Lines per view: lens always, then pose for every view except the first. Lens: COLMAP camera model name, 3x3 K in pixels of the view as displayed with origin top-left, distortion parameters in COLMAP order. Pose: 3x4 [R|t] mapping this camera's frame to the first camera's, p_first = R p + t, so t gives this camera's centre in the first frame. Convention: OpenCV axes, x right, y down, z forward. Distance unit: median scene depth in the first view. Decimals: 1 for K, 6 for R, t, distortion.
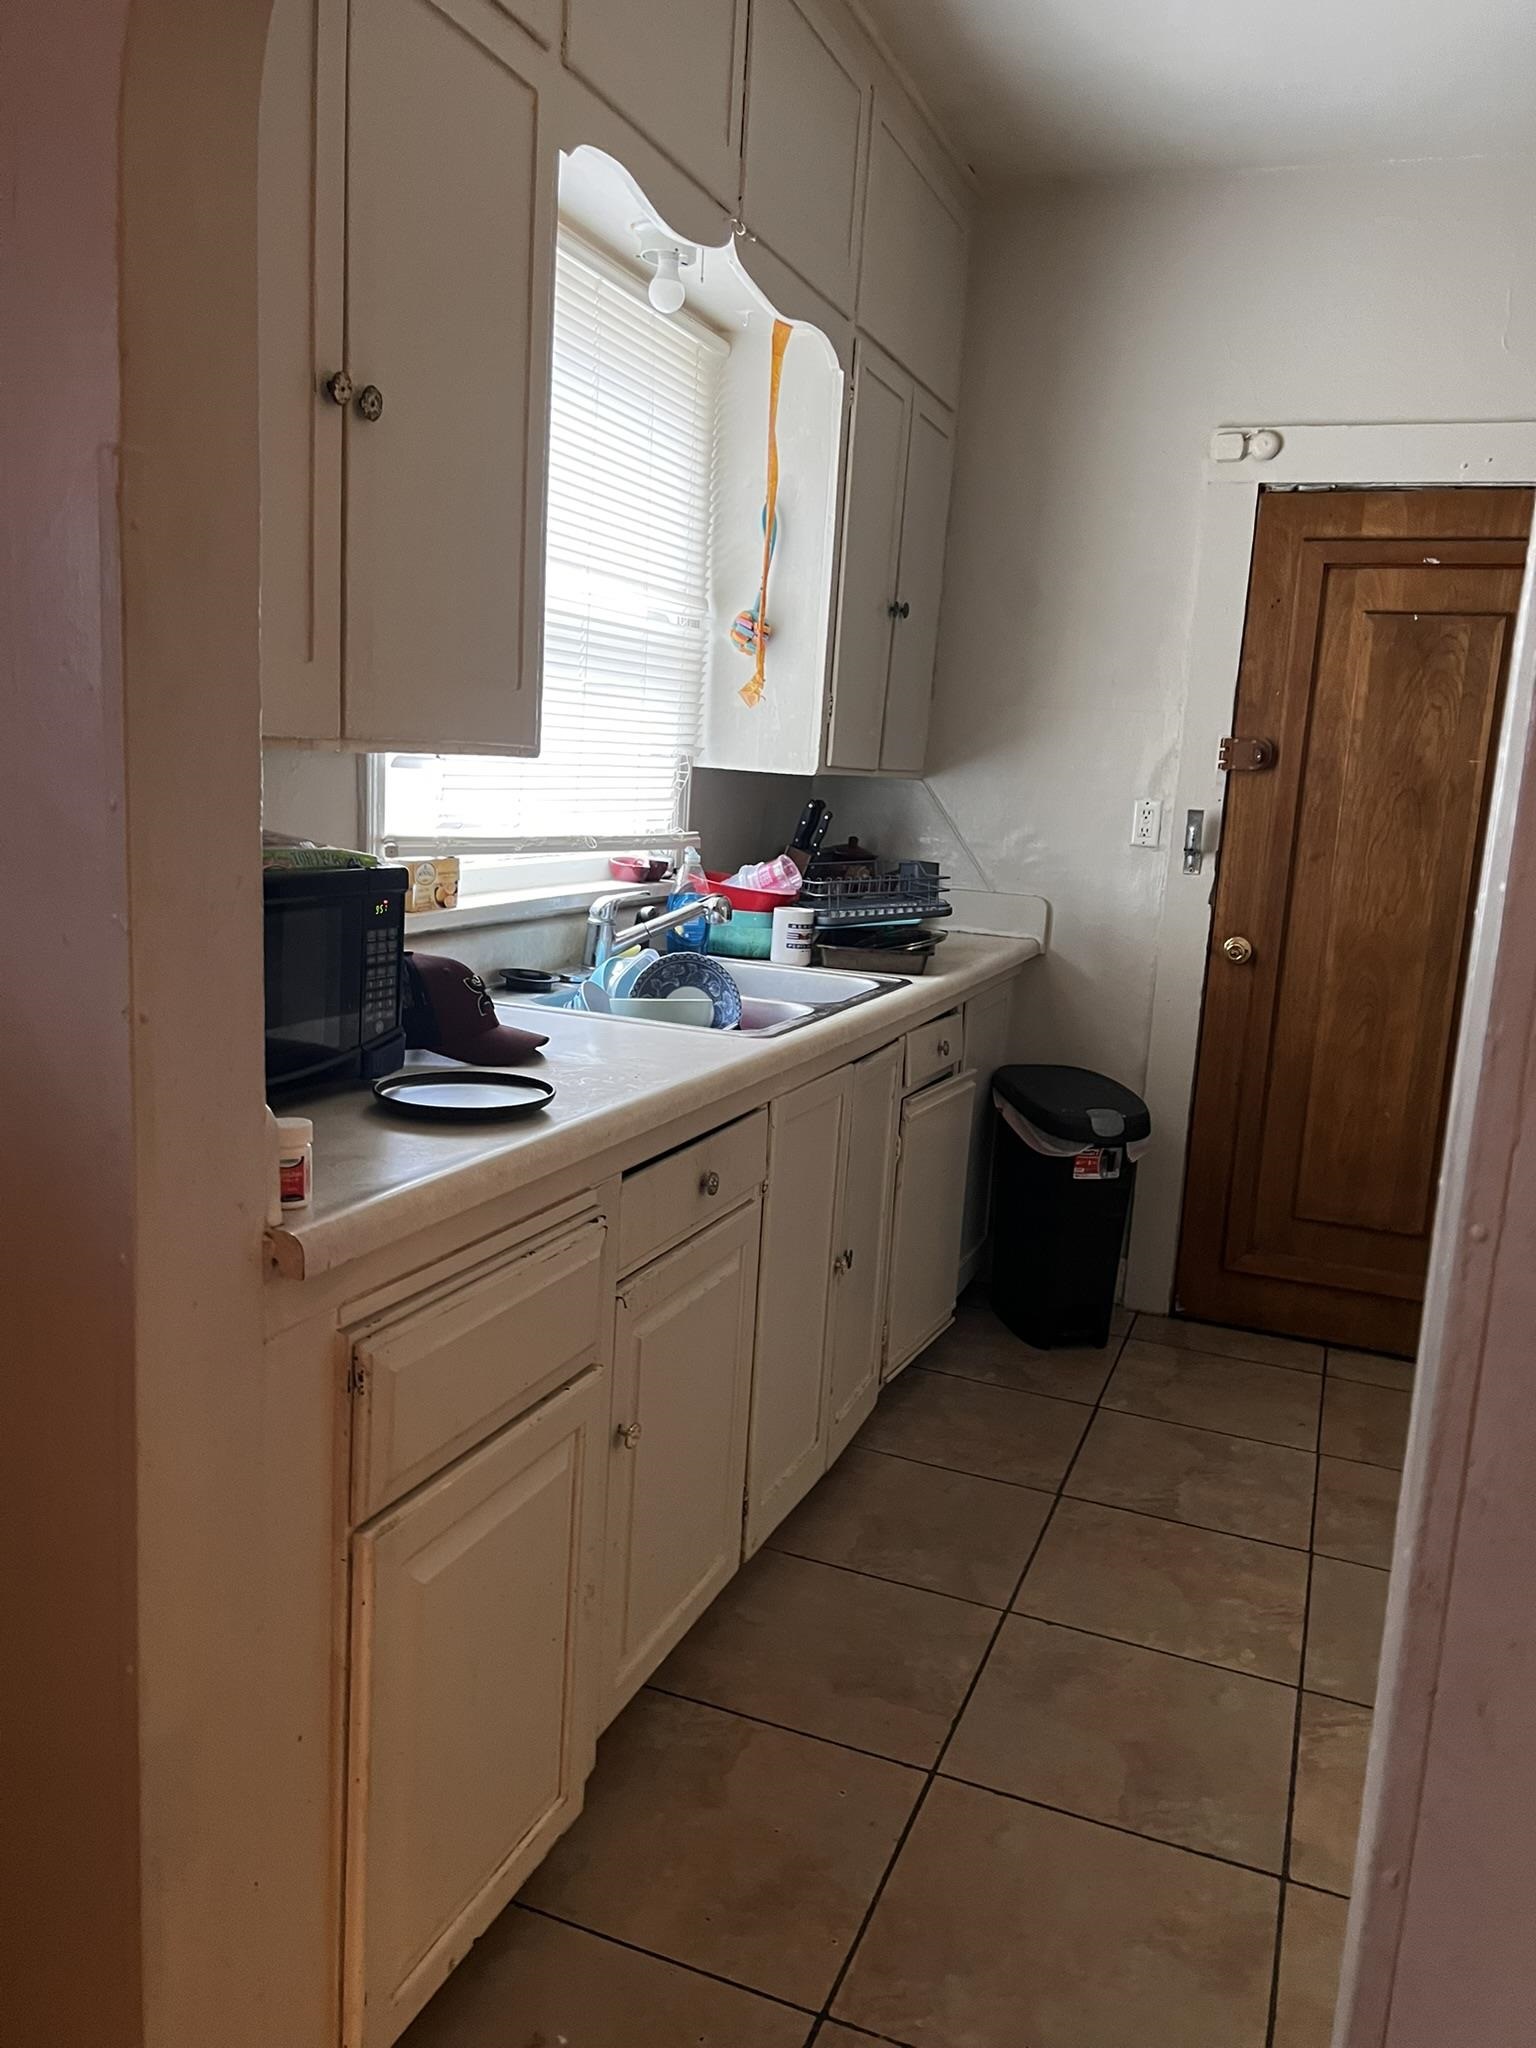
lens RADIAL K [[1543.5, 0, 764.8], [0, 1543.5, 1026.5], [0, 0, 1]] dist [0.036942, -0.031160]
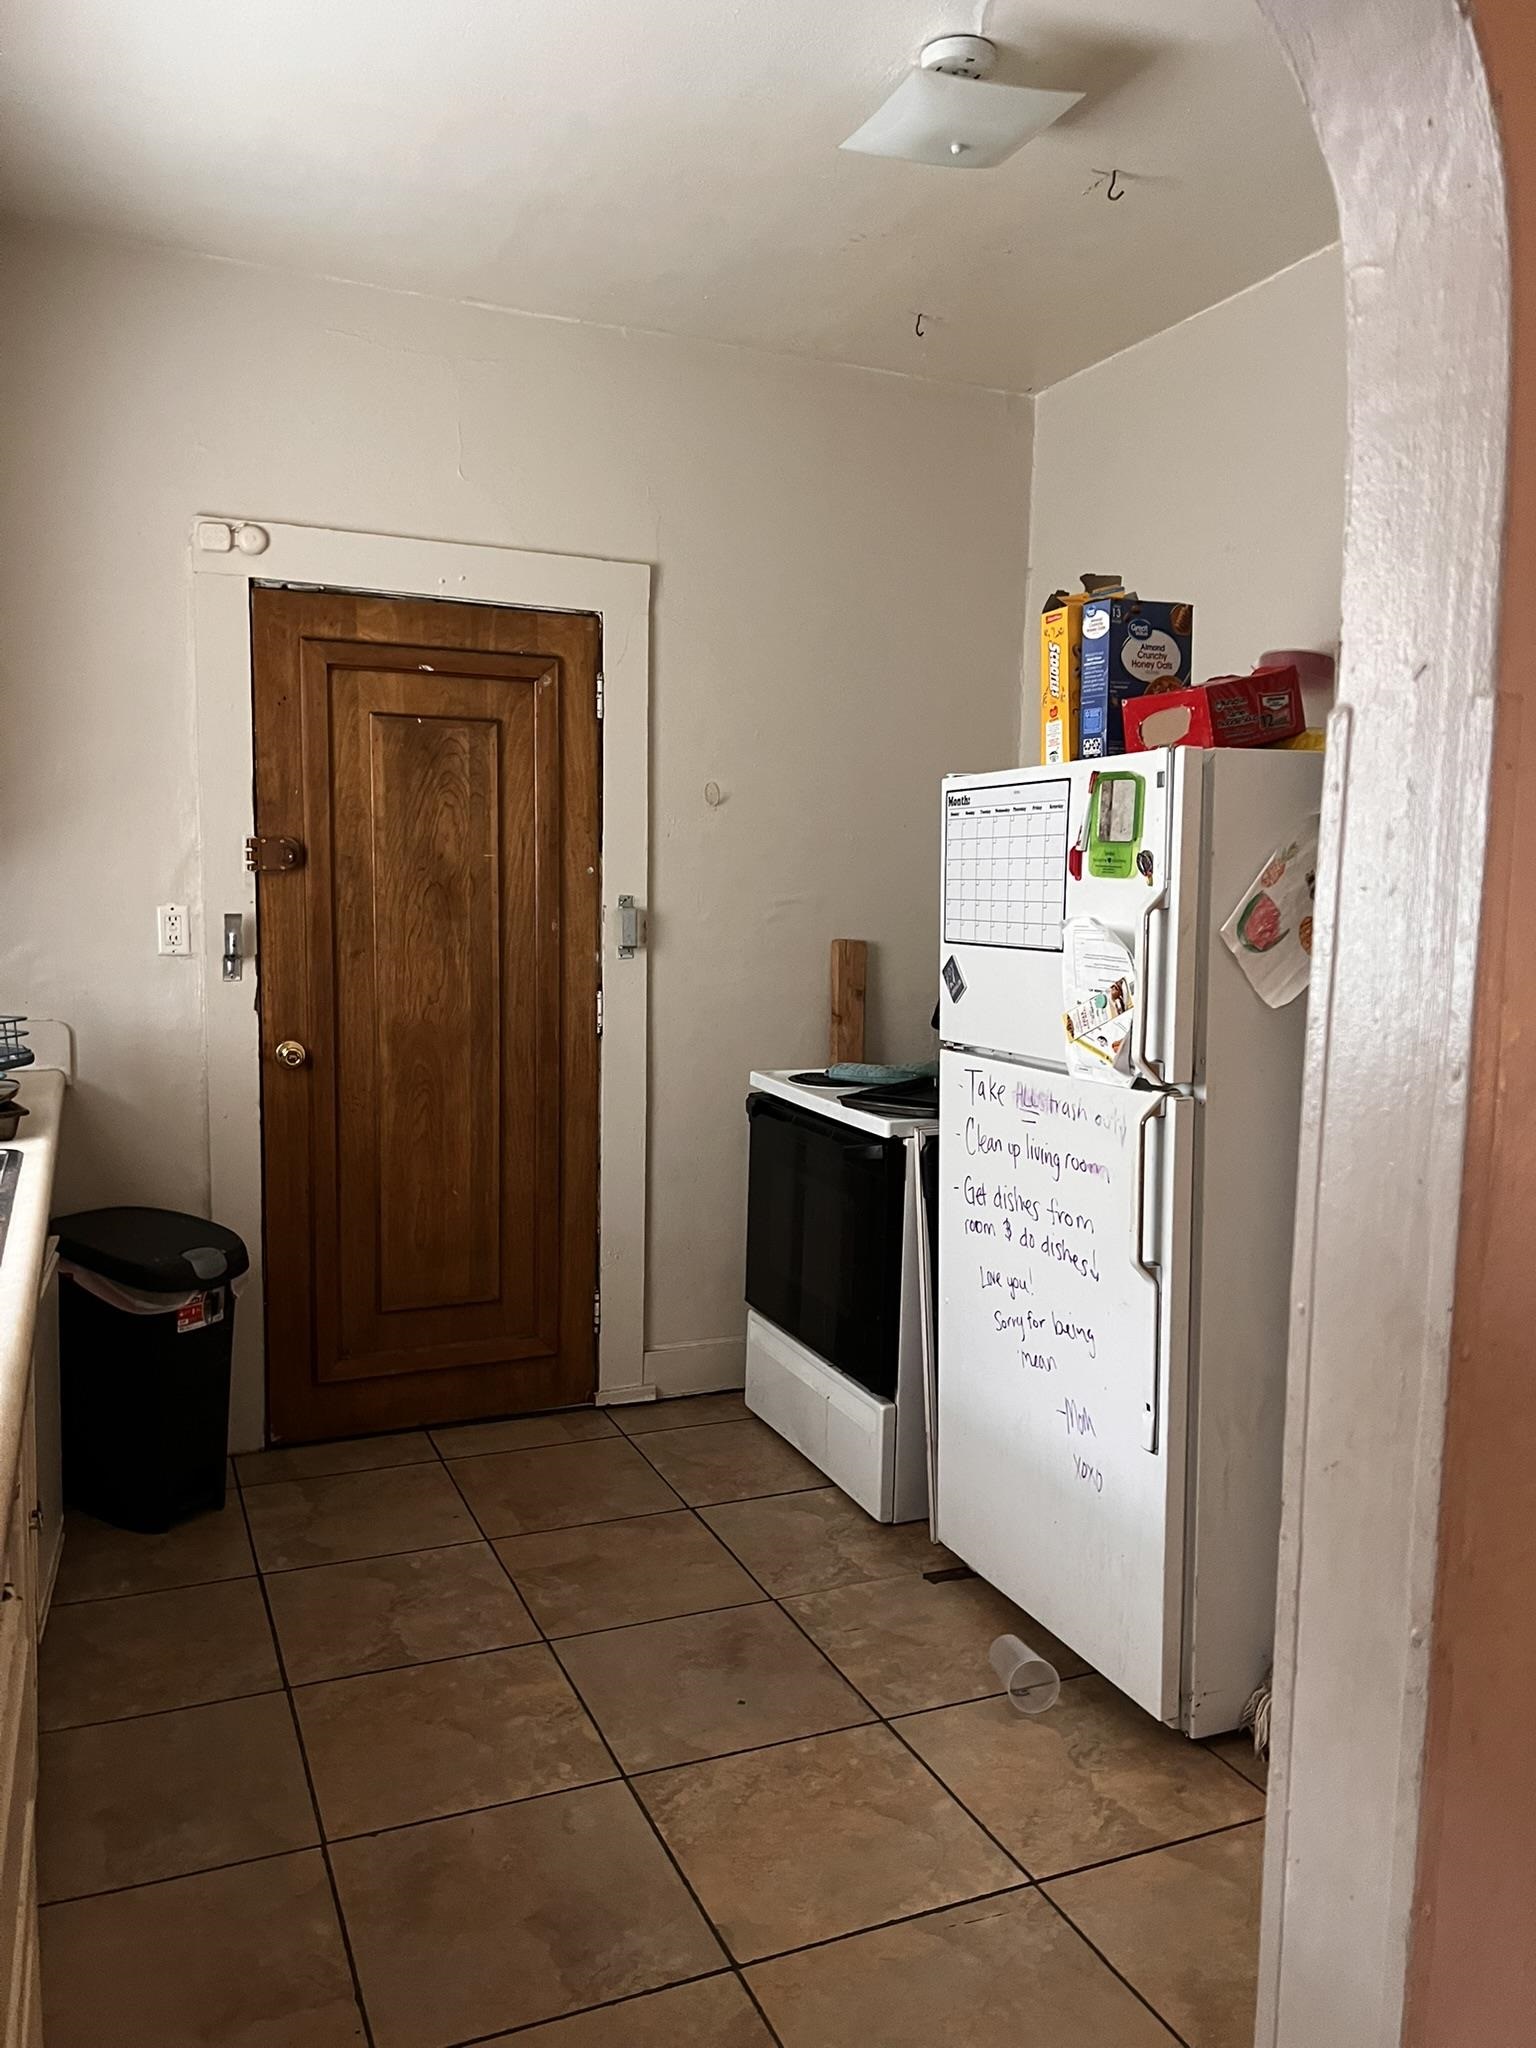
lens RADIAL K [[1543.5, 0, 767.7], [0, 1543.5, 1022.0], [0, 0, 1]] dist [0.036942, -0.031160]
pose [[0.707904, -0.114816, 0.696914, -0.161571], [0.140672, 0.989850, 0.020188, -0.049075], [-0.692158, 0.083745, 0.716871, 0.104421]]
